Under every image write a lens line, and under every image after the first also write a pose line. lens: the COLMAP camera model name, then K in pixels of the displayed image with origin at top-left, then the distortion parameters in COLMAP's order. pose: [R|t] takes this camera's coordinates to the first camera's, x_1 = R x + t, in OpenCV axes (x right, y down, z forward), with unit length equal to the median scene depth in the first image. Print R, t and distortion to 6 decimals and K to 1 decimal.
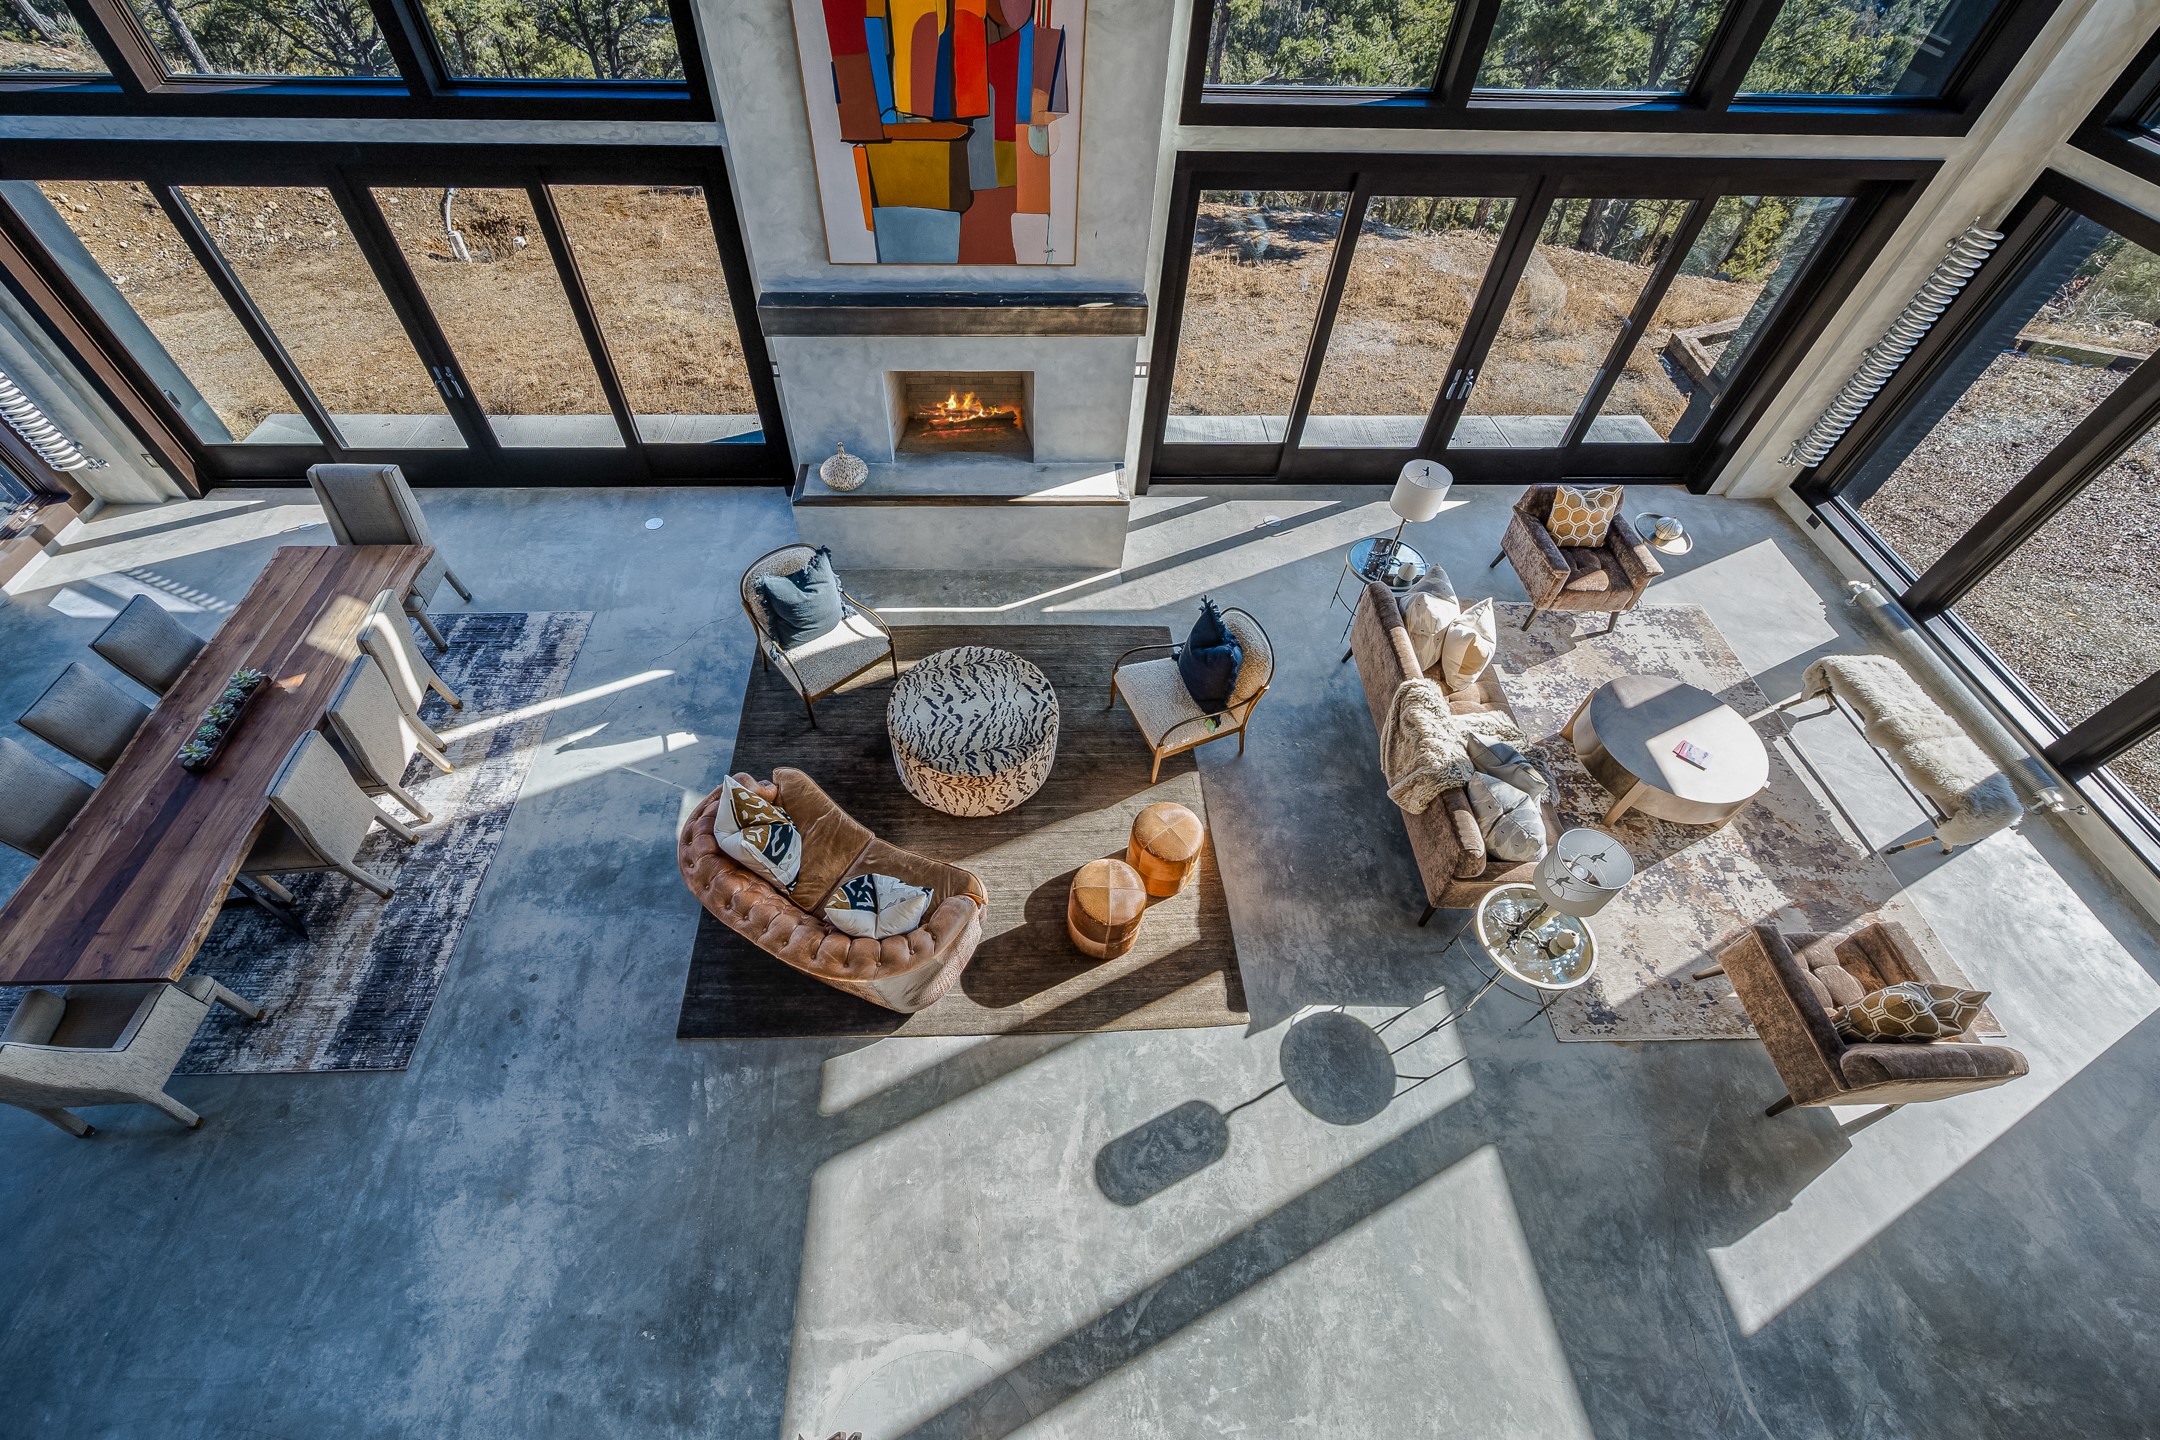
lens RADIAL K [[897.6, 0, 1045.1], [0, 897.6, 729.8], [0, 0, 1]] dist [-0.001538, -0.000540]
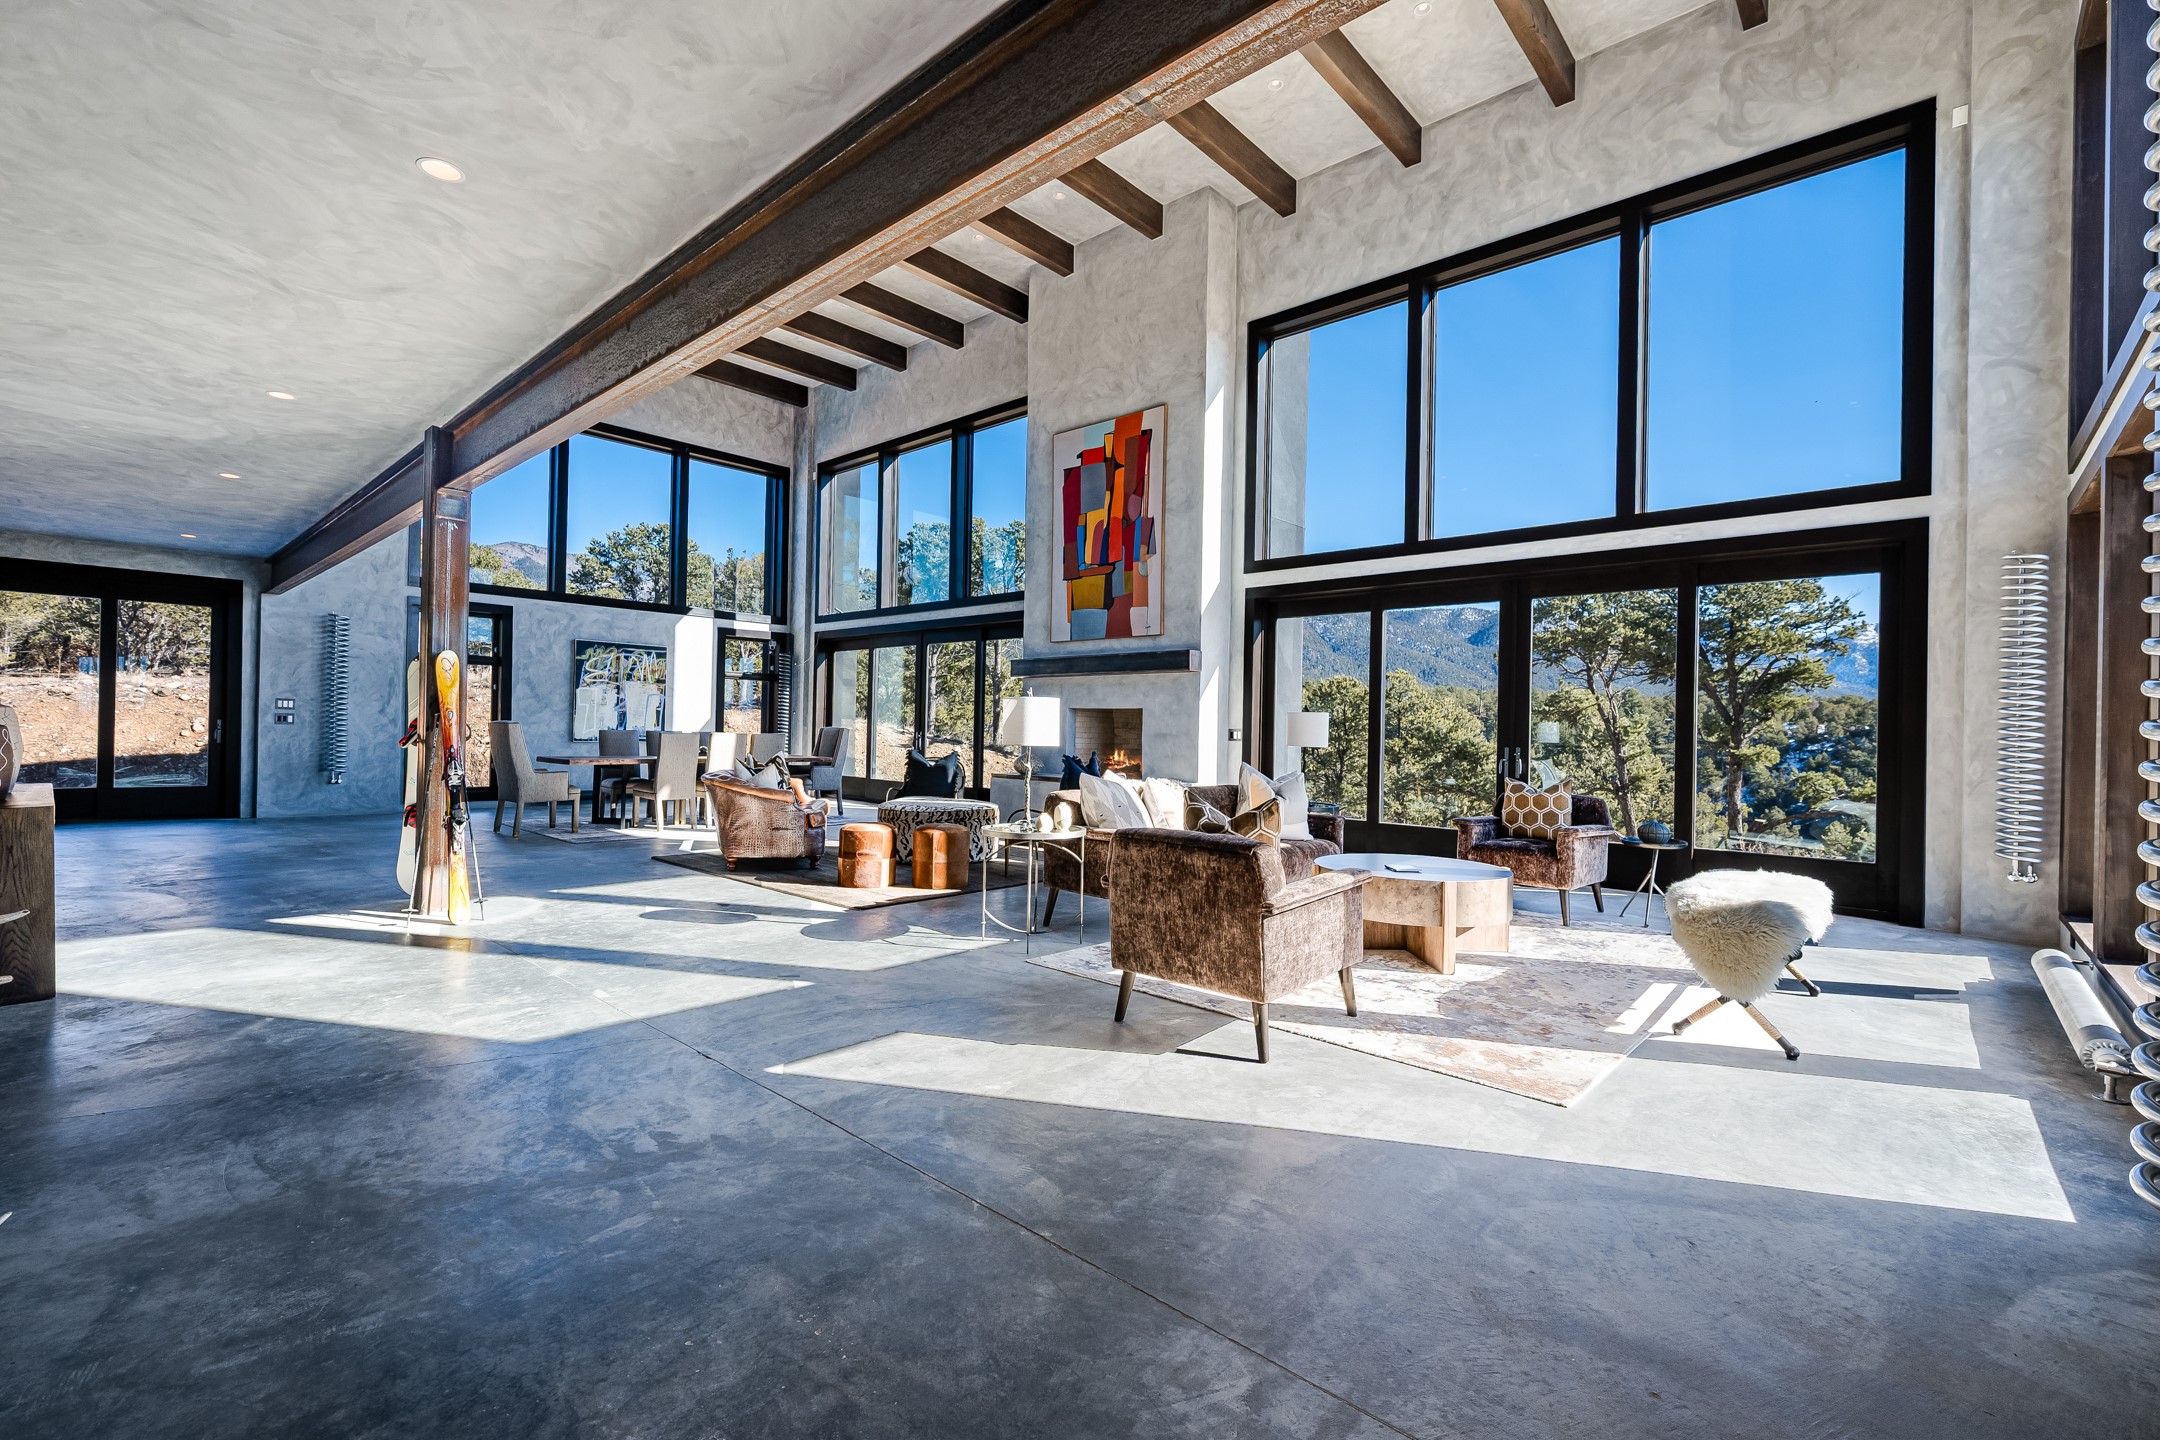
lens RADIAL K [[928.9, 0, 1072.1], [0, 928.9, 728.6], [0, 0, 1]] dist [-0.002327, 0.000184]
pose [[0.714269, -0.012192, -0.699765, 1.141746], [-0.545425, 0.616830, -0.567478, 0.648225], [0.438555, 0.787002, 0.433933, 0.363807]]
